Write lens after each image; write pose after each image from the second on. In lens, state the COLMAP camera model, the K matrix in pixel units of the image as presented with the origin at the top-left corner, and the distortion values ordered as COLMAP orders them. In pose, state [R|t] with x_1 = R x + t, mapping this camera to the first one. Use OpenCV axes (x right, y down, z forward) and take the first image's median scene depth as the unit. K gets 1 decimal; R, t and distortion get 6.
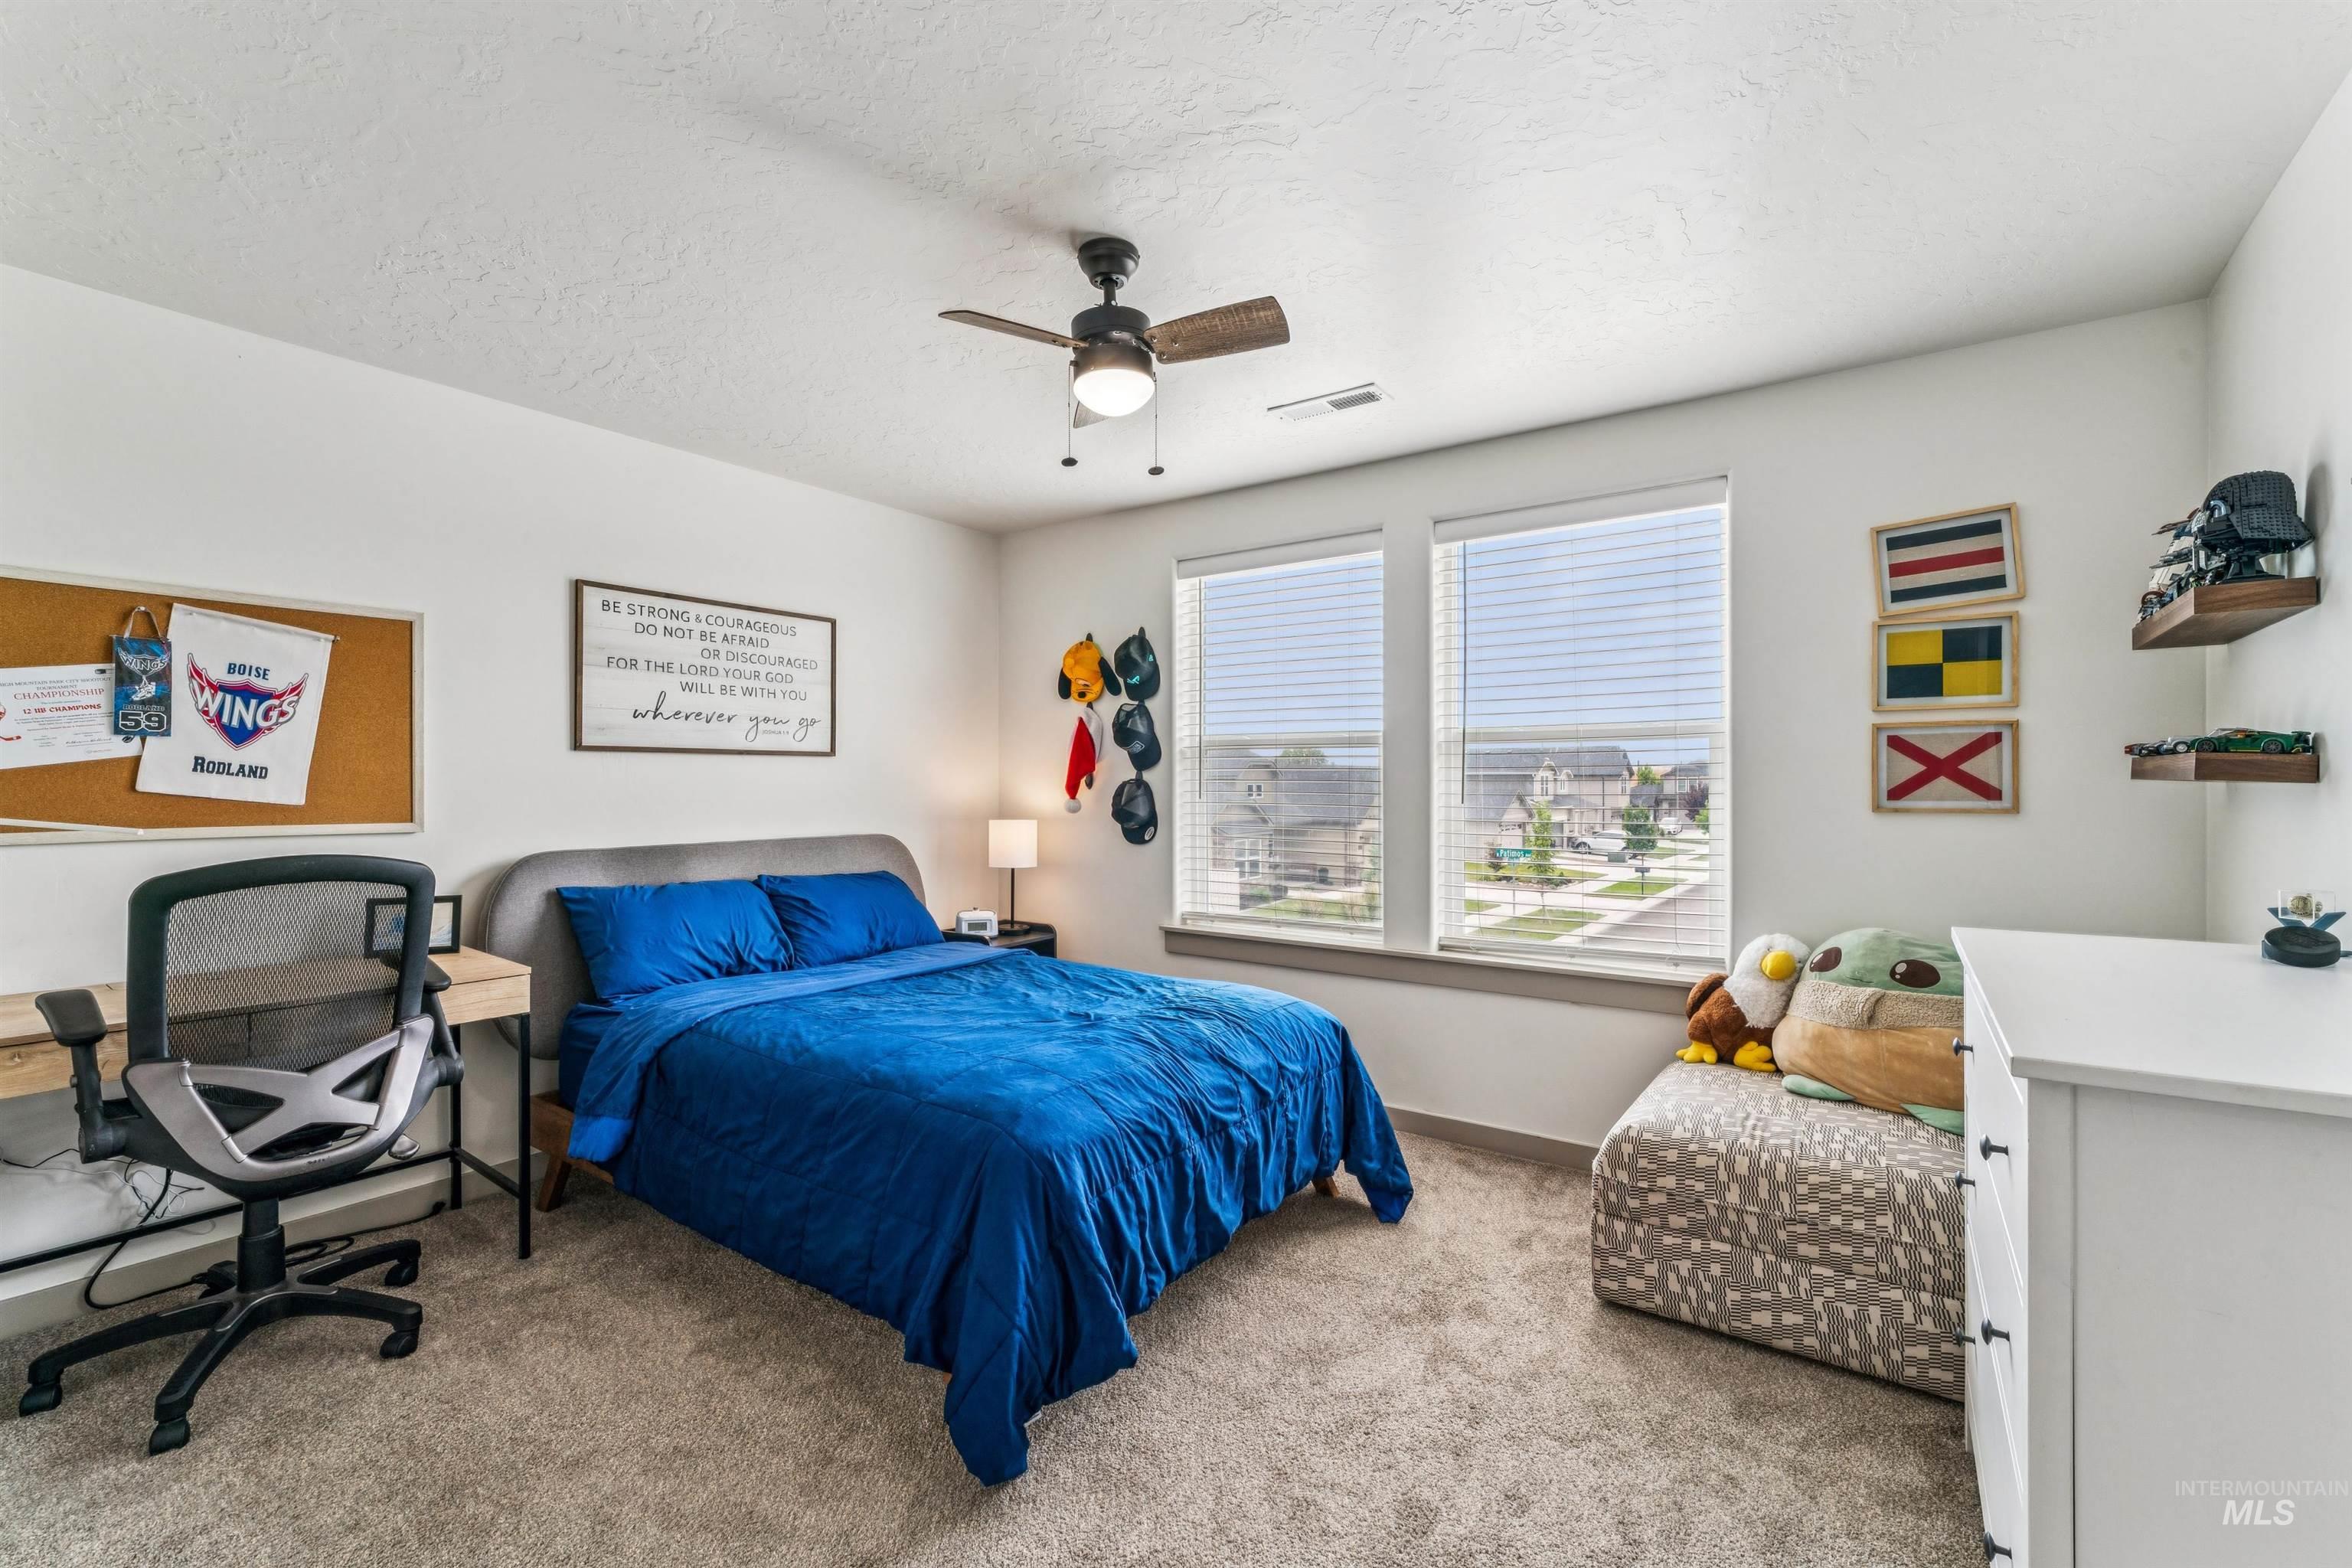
lens RADIAL K [[1003.1, 0, 1176.0], [0, 1003.1, 784.0], [0, 0, 1]] dist [-0.001023, -0.000126]
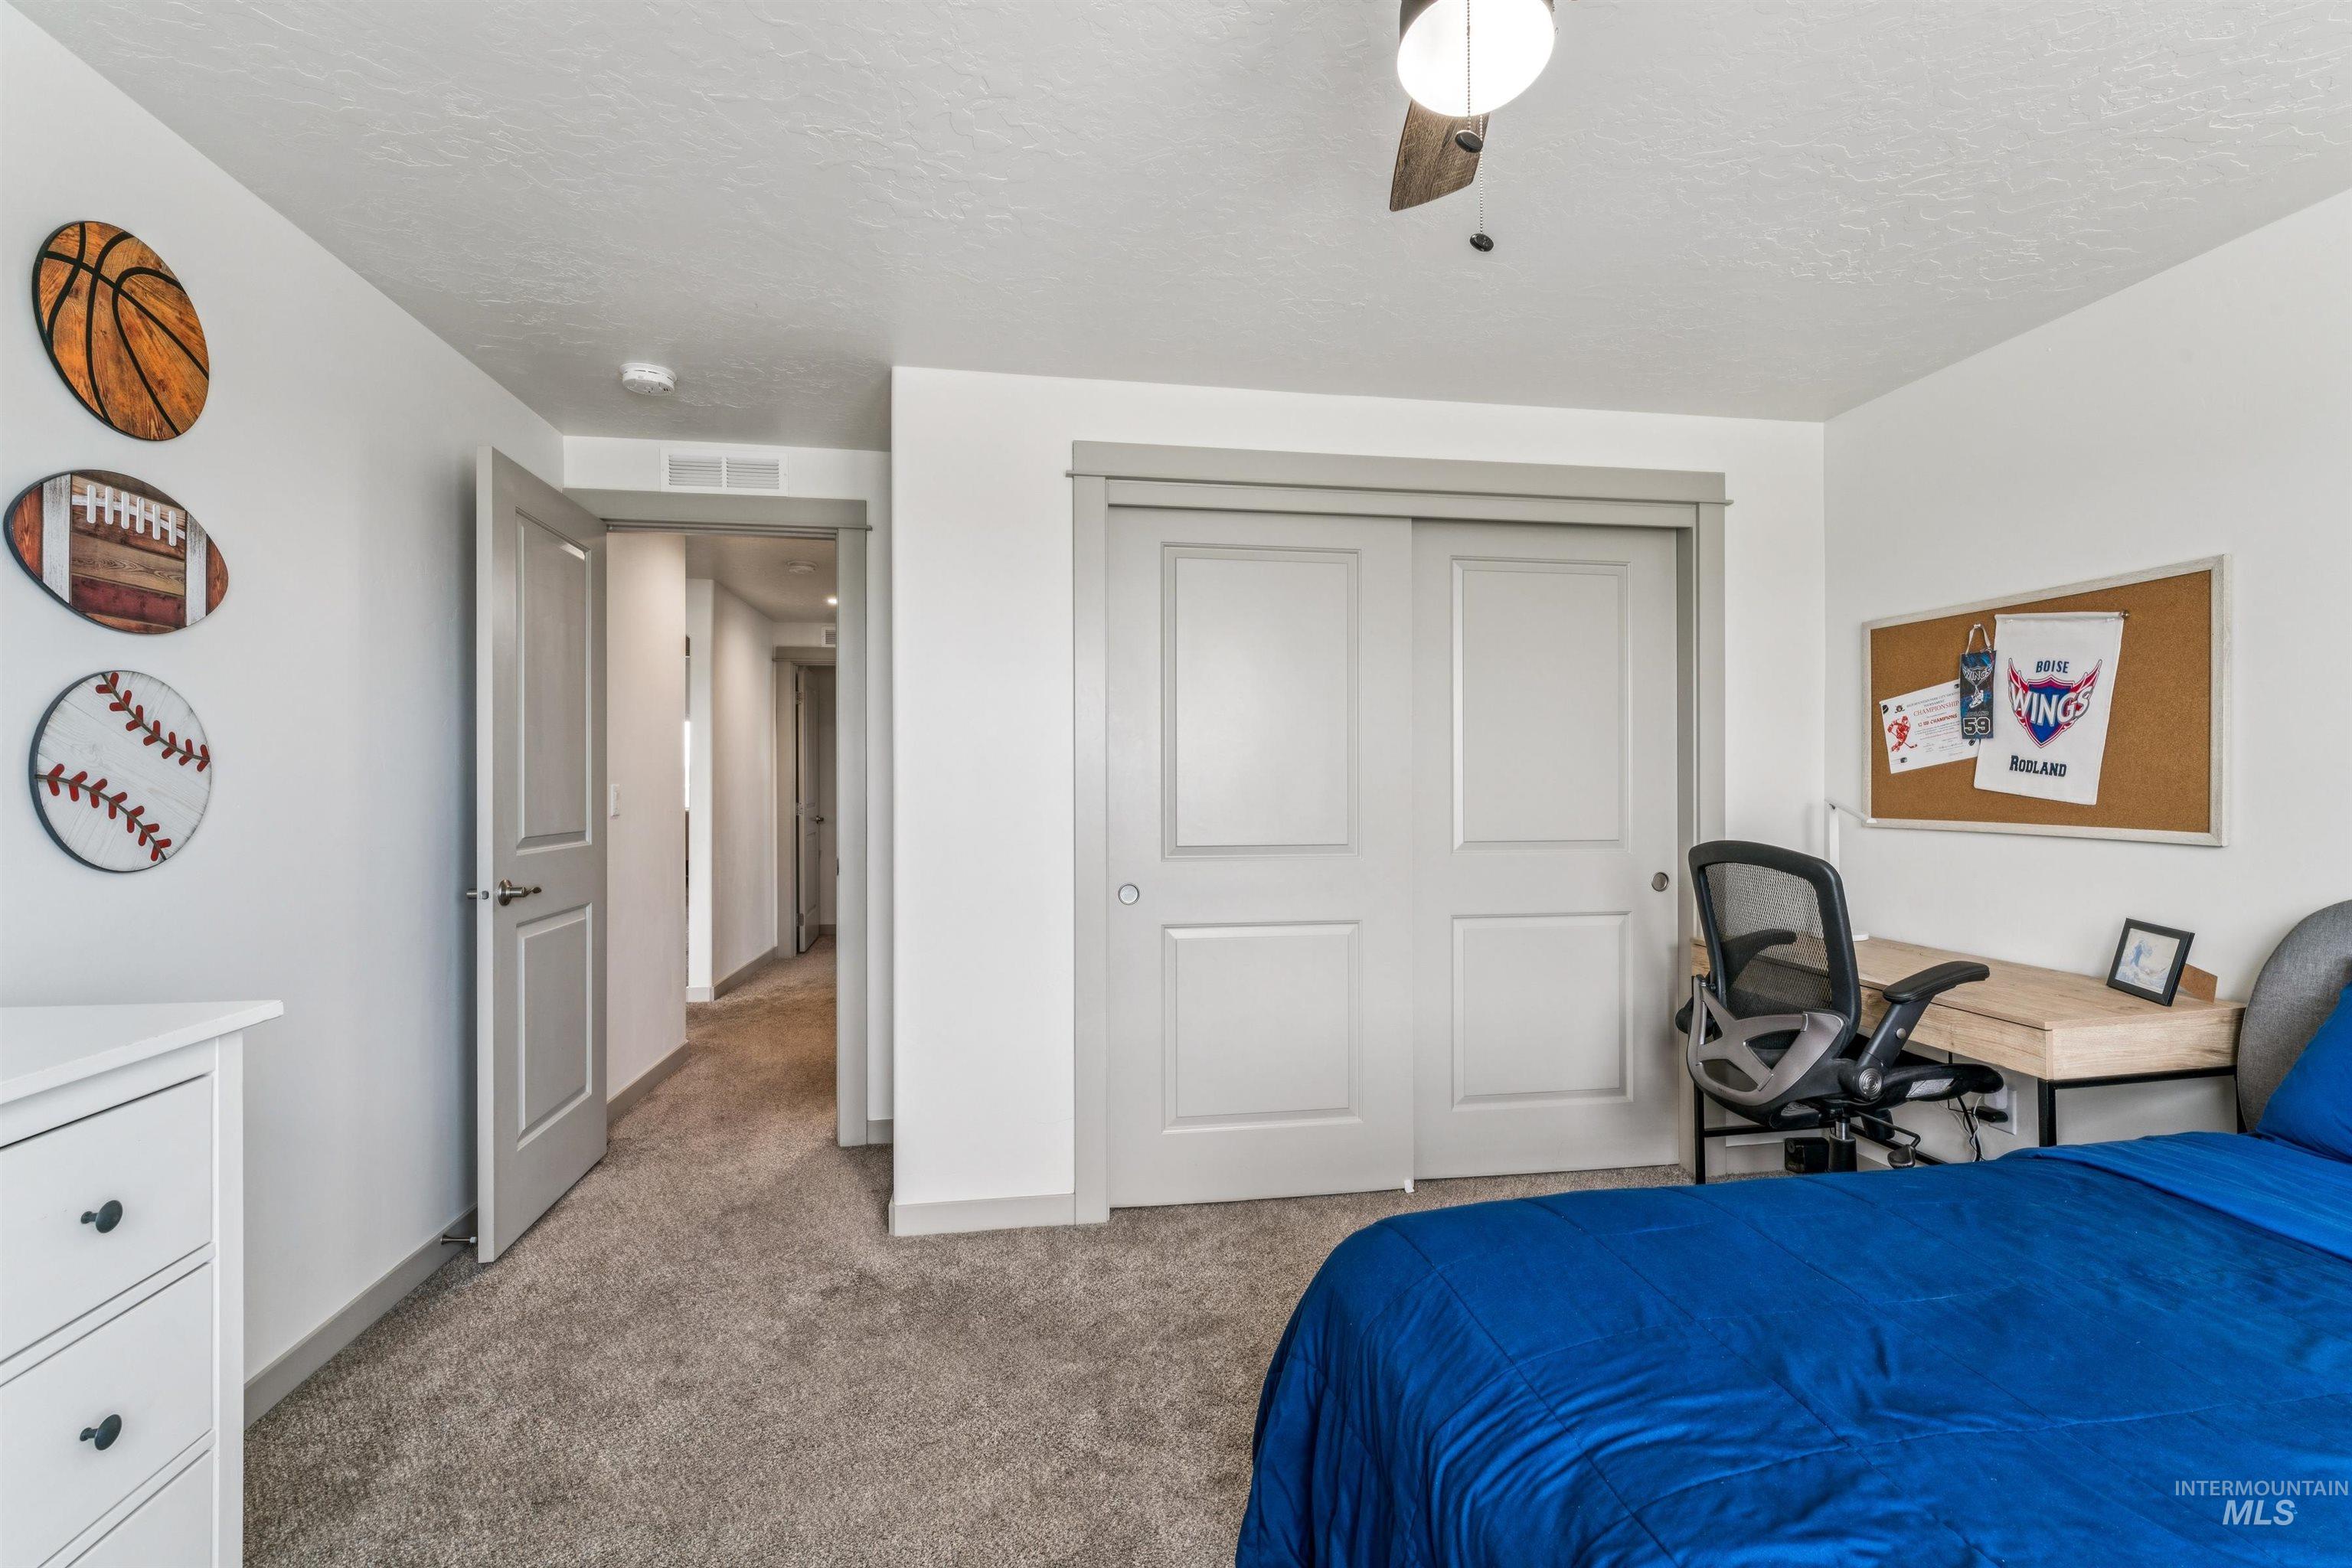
lens RADIAL K [[1003.1, 0, 1176.0], [0, 1003.1, 784.0], [0, 0, 1]] dist [-0.001023, -0.000126]
pose [[-0.711218, 0.005424, -0.702951, 0.374659], [0.003937, 0.999985, 0.003732, -0.005157], [0.702961, -0.000113, -0.711229, 1.104335]]
